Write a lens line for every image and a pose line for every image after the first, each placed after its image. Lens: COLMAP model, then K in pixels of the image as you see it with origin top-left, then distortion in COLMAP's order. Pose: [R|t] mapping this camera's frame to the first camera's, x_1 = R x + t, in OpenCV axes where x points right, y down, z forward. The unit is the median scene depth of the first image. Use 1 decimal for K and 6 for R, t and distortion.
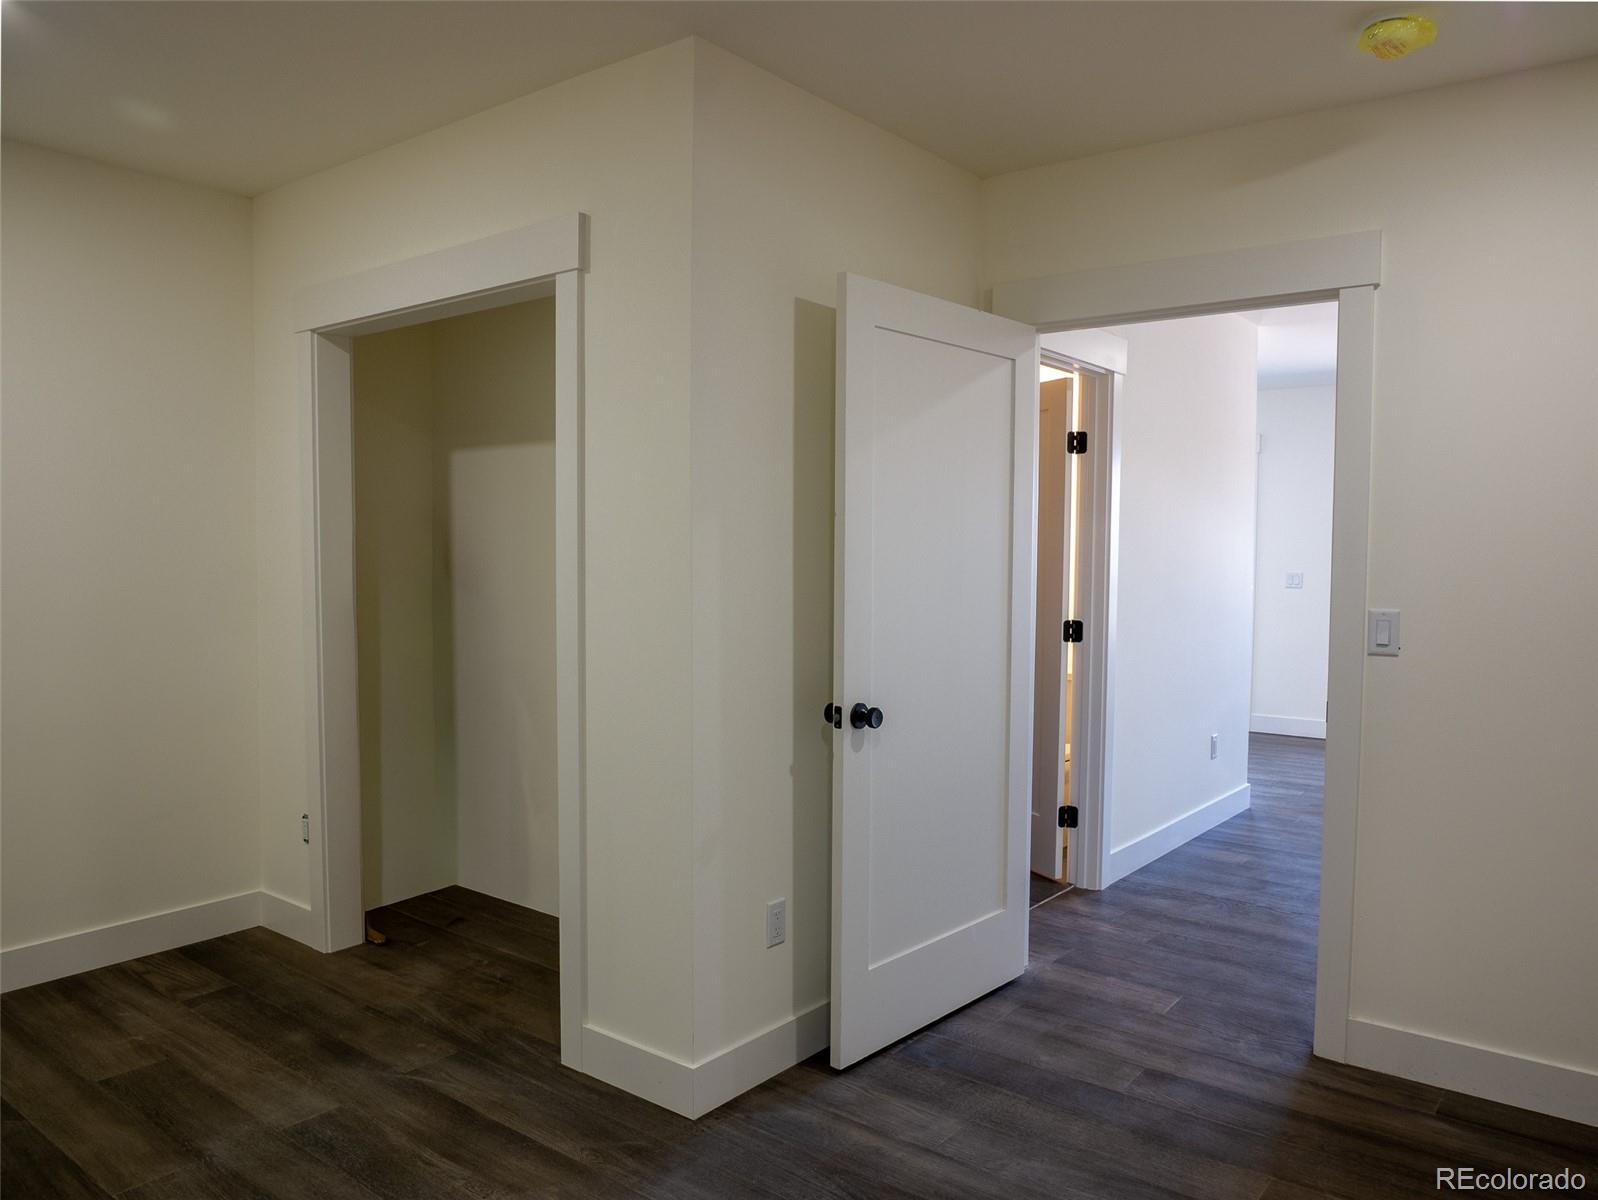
lens RADIAL K [[1164.7, 0, 801.0], [0, 1164.7, 603.2], [0, 0, 1]] dist [-0.051061, 0.025240]
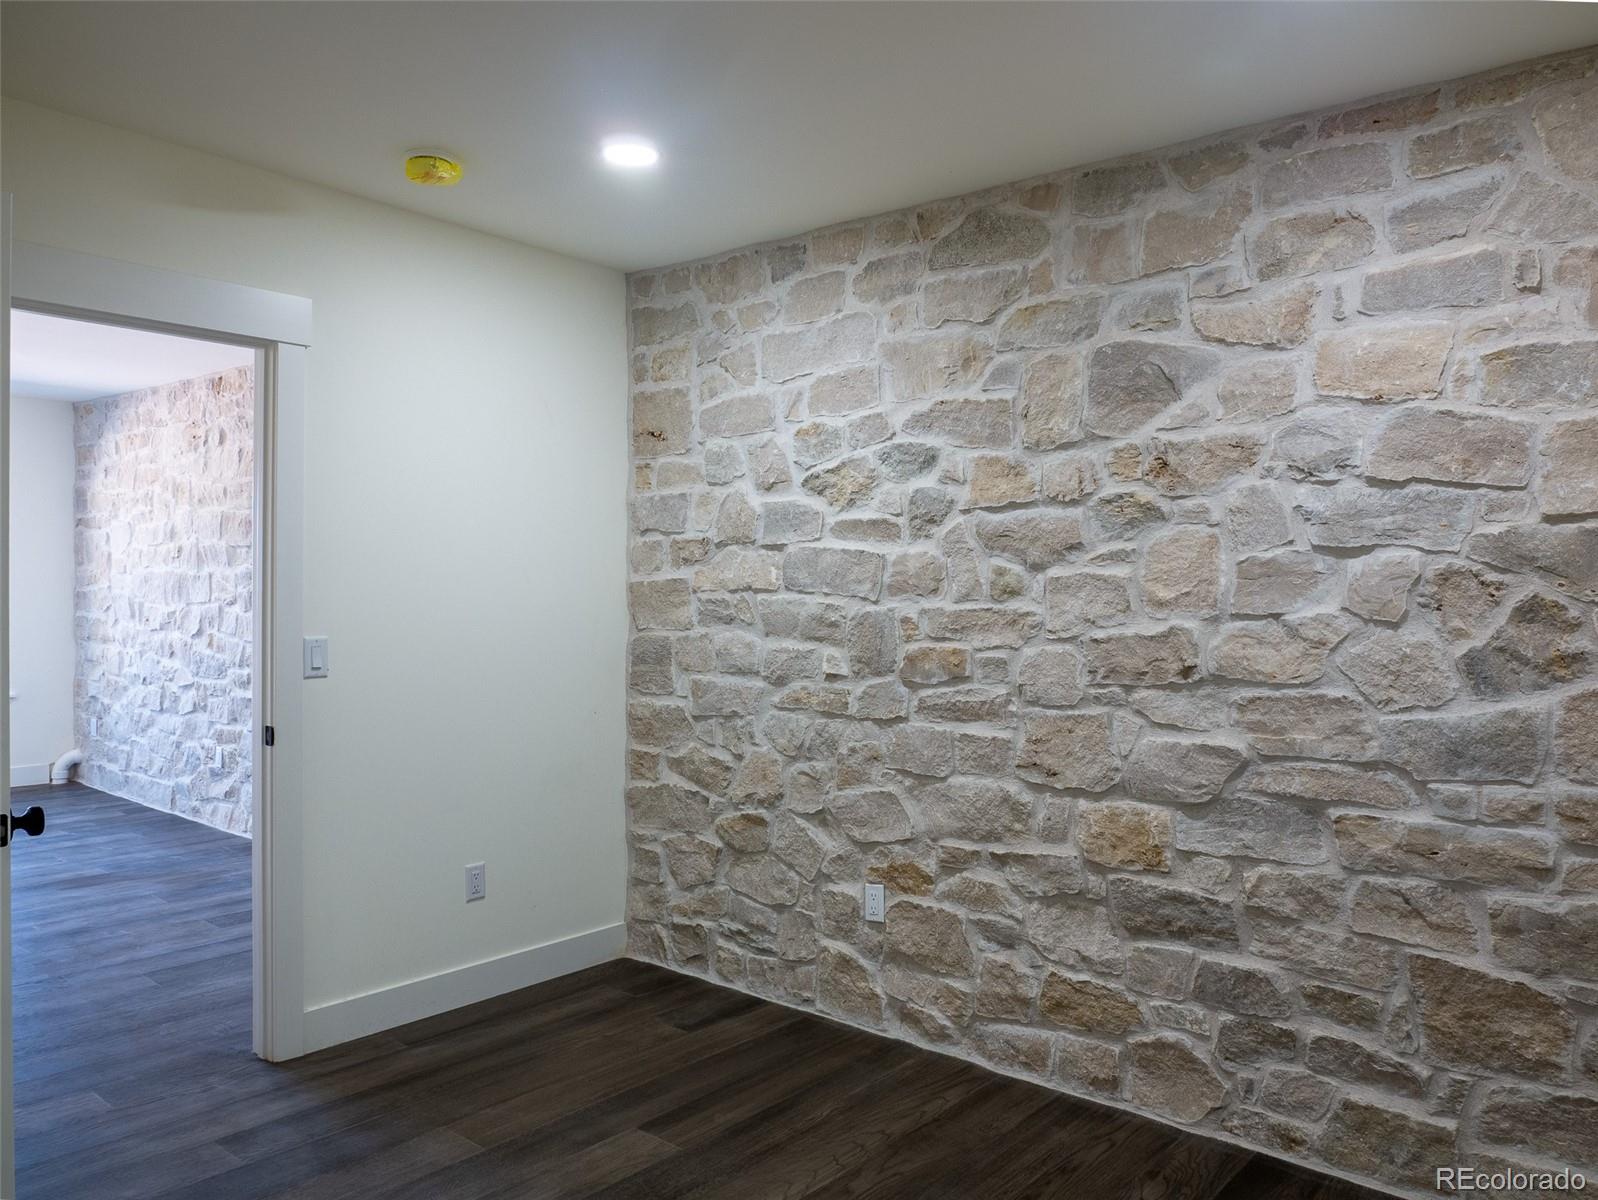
lens RADIAL K [[1164.7, 0, 801.0], [0, 1164.7, 603.2], [0, 0, 1]] dist [-0.051061, 0.025240]
pose [[0.030058, -0.014090, 0.999449, -0.609510], [0.044463, 0.998930, 0.012746, -0.020580], [-0.998559, 0.044056, 0.030652, 0.487655]]
